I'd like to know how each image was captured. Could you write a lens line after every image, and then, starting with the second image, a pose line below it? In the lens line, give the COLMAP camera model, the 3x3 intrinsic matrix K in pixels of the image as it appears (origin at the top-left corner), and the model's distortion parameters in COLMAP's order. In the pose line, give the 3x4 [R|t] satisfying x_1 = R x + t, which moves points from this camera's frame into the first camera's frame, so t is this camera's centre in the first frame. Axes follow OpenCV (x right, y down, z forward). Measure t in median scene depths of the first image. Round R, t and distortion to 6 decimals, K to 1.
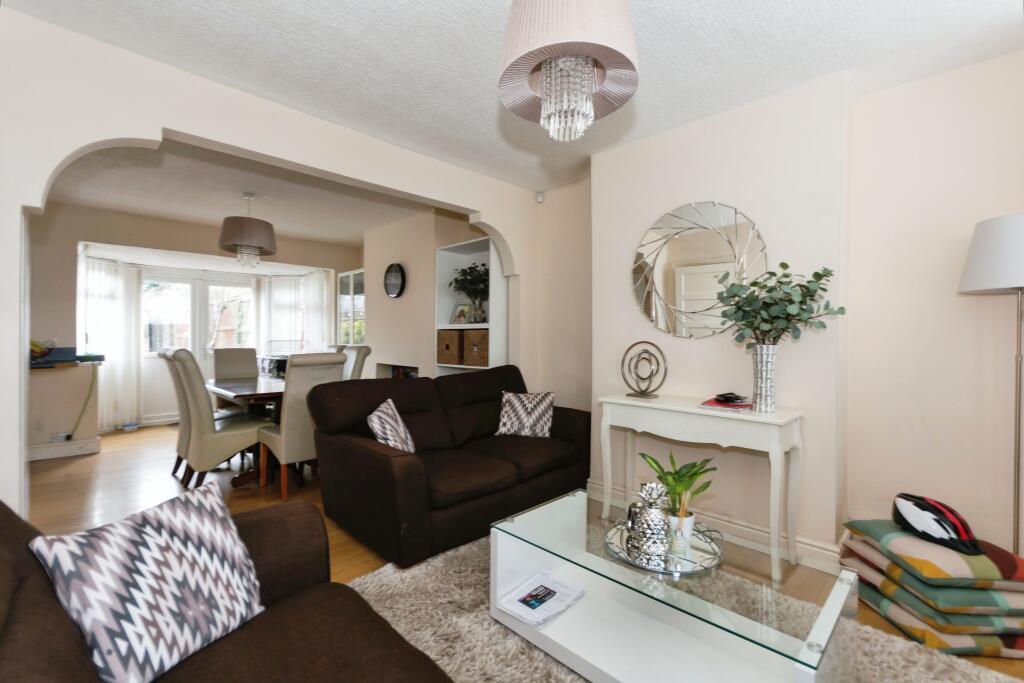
lens RADIAL K [[448.6, 0, 511.3], [0, 448.6, 341.2], [0, 0, 1]] dist [0.002595, 0.000219]
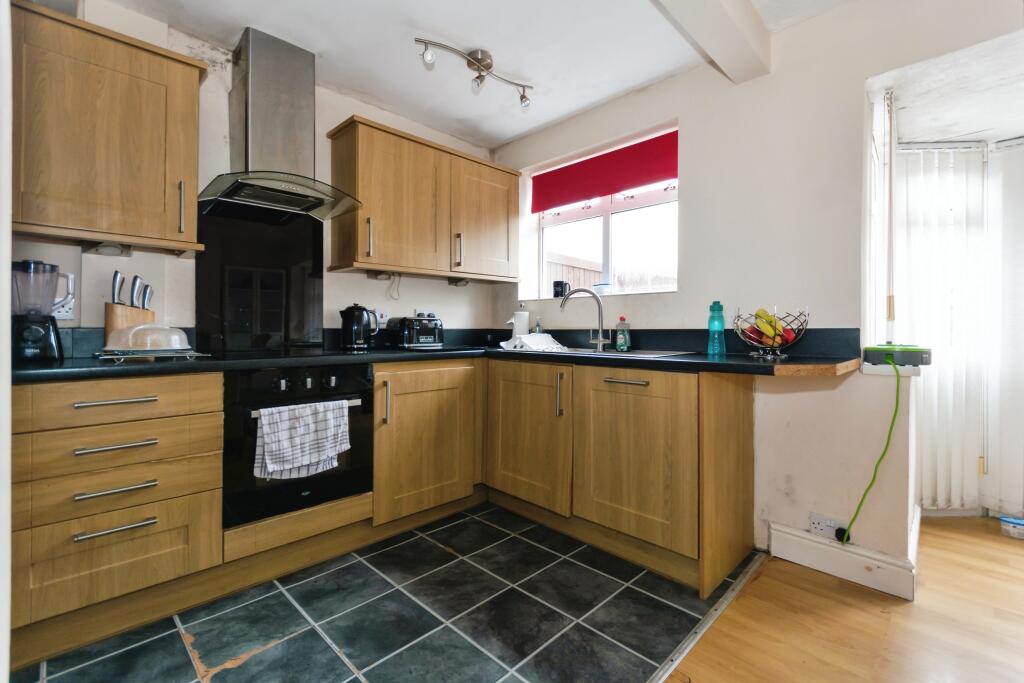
lens RADIAL K [[448.6, 0, 499.9], [0, 448.6, 325.6], [0, 0, 1]] dist [0.002595, 0.000219]
pose [[-0.010157, 0.000681, -0.999948, -0.516497], [0.000314, 1.000000, 0.000678, 0.009877], [0.999948, -0.000307, -0.010157, 0.638775]]
